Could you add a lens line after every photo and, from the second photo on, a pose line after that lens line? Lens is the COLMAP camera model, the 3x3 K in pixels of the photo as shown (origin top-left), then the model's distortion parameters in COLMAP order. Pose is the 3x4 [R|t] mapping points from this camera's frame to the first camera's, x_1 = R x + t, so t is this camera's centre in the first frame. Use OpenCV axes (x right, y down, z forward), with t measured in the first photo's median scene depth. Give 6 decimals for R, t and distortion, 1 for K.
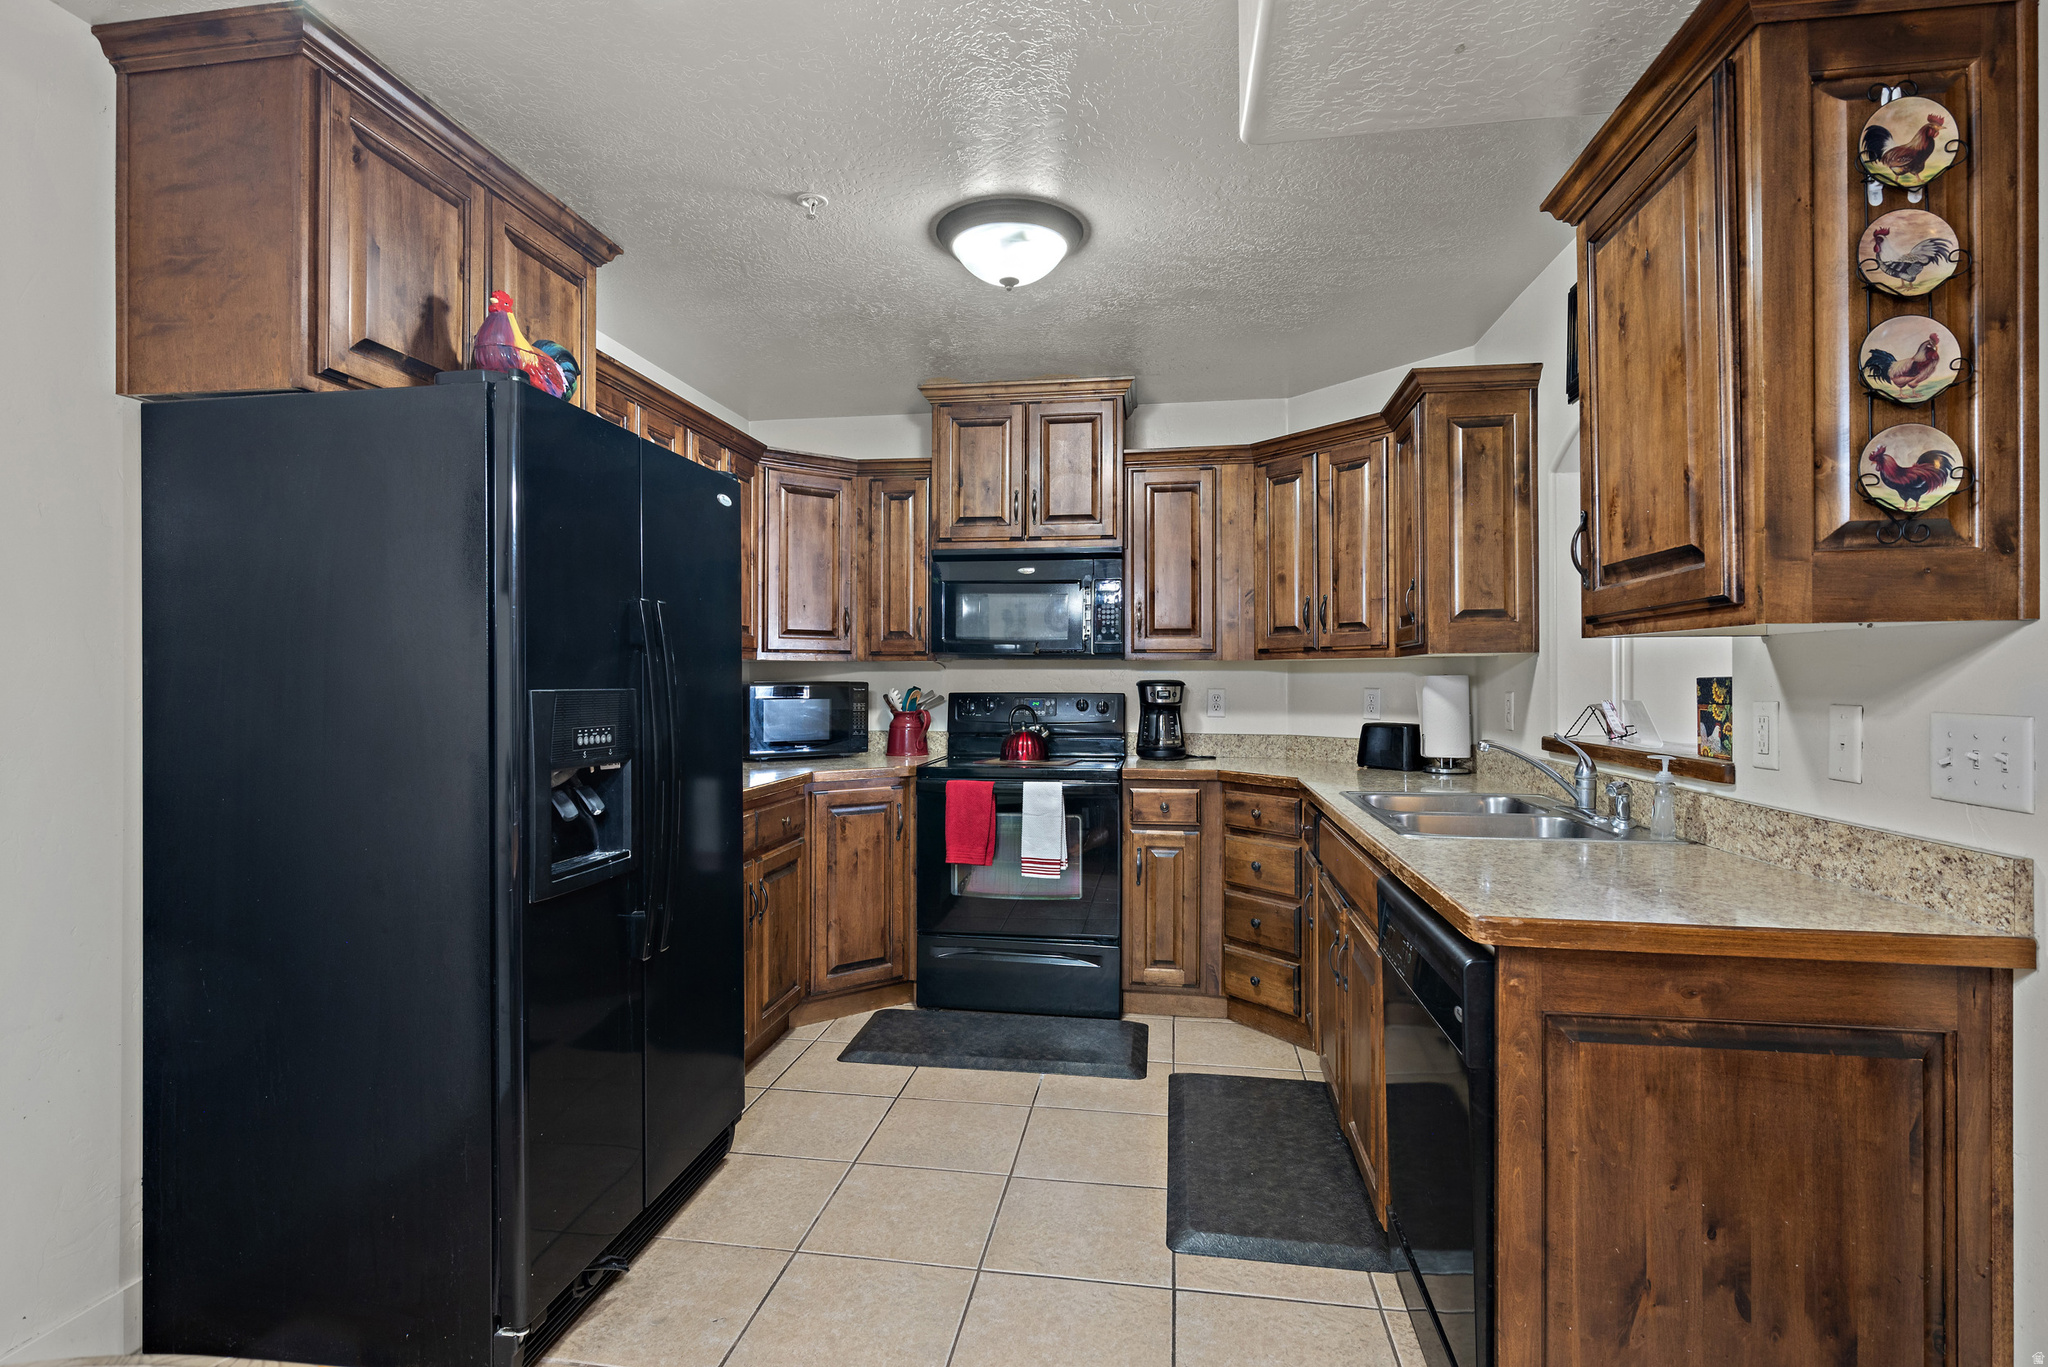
lens RADIAL K [[1008.9, 0, 1018.7], [0, 1008.9, 679.6], [0, 0, 1]] dist [0.000141, 0.000006]
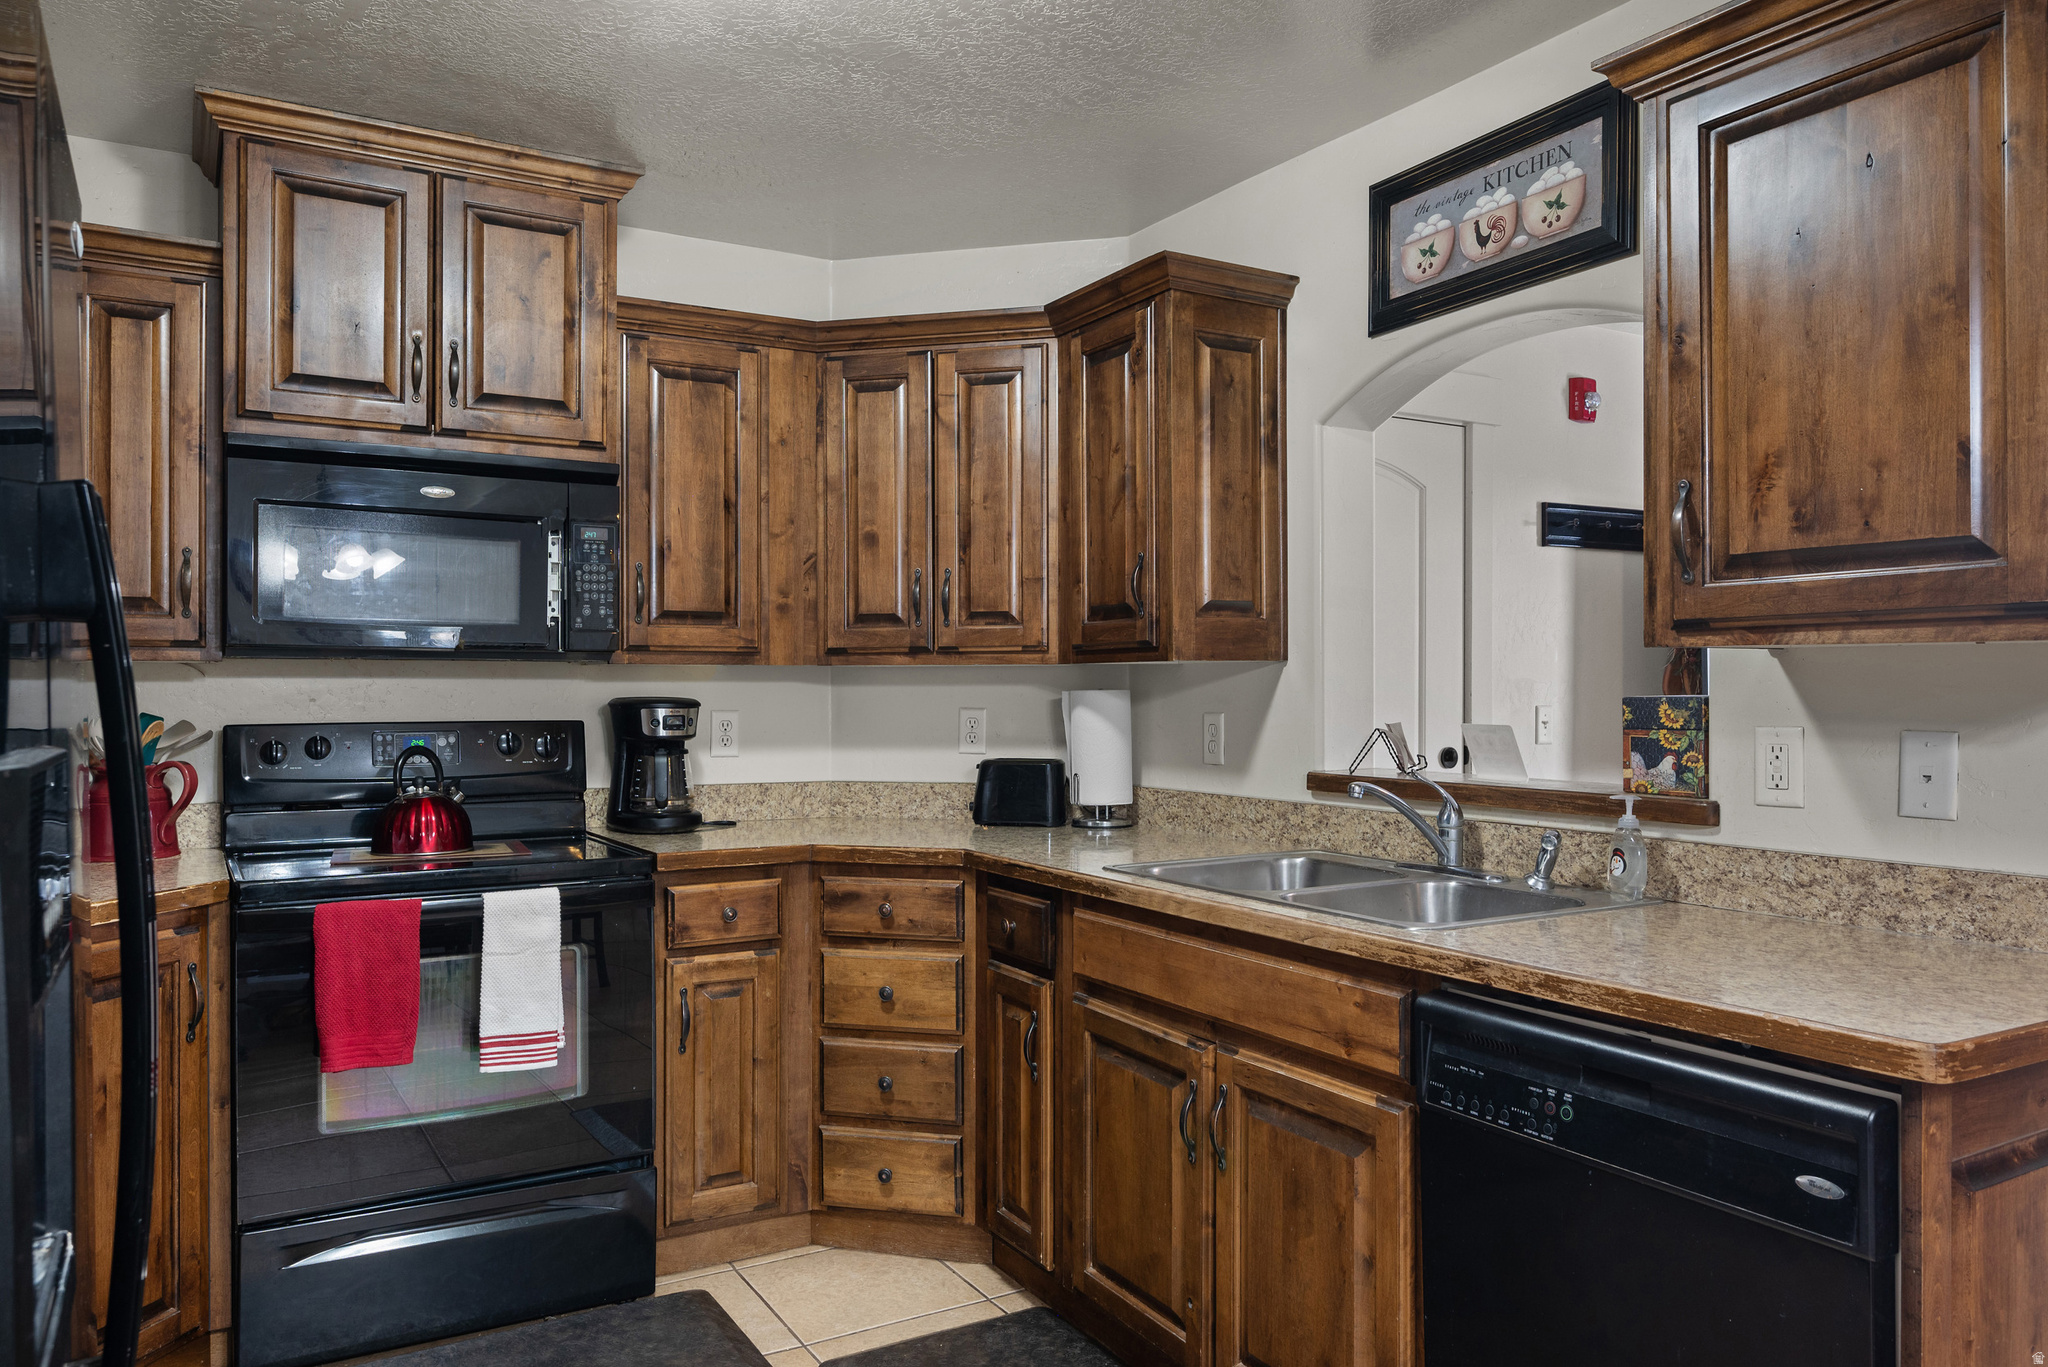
lens RADIAL K [[1424.8, 0, 1029.6], [0, 1424.8, 697.5], [0, 0, 1]] dist [-0.002050, -0.002710]
pose [[0.766333, -0.005357, 0.642421, -0.298628], [0.000871, 0.999973, 0.007299, -0.007212], [-0.642443, -0.005034, 0.766317, 0.292369]]
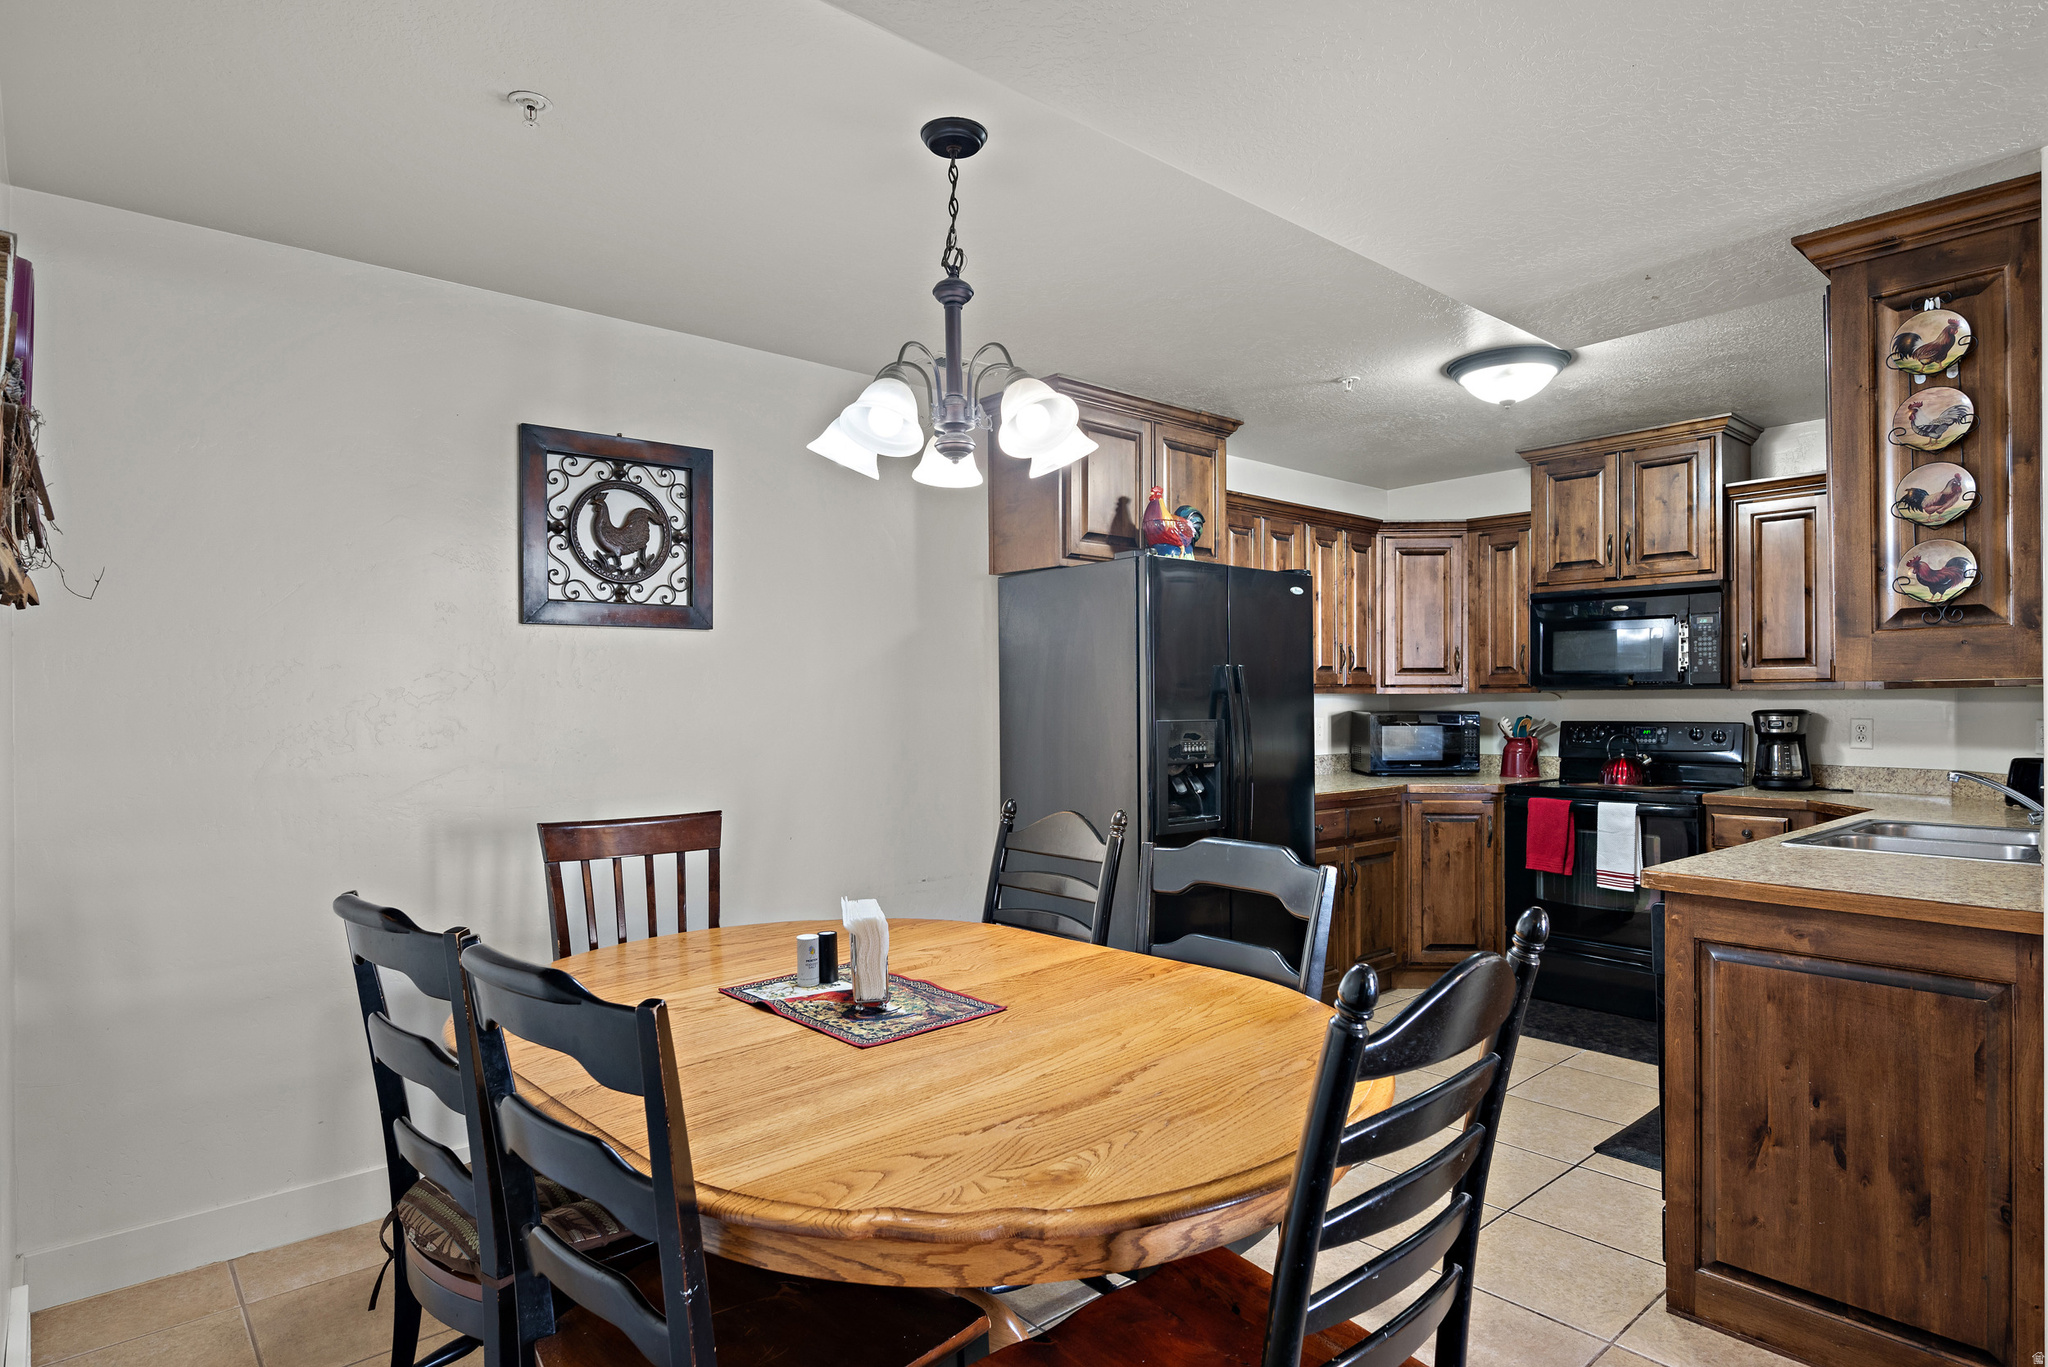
lens RADIAL K [[1114.4, 0, 1050.5], [0, 1114.4, 715.8], [0, 0, 1]] dist [0.024519, 0.000522]
pose [[0.780836, 0.003139, -0.624728, 0.357564], [0.004762, 0.999928, 0.010975, -0.011917], [0.624718, -0.011545, 0.780765, -0.400114]]
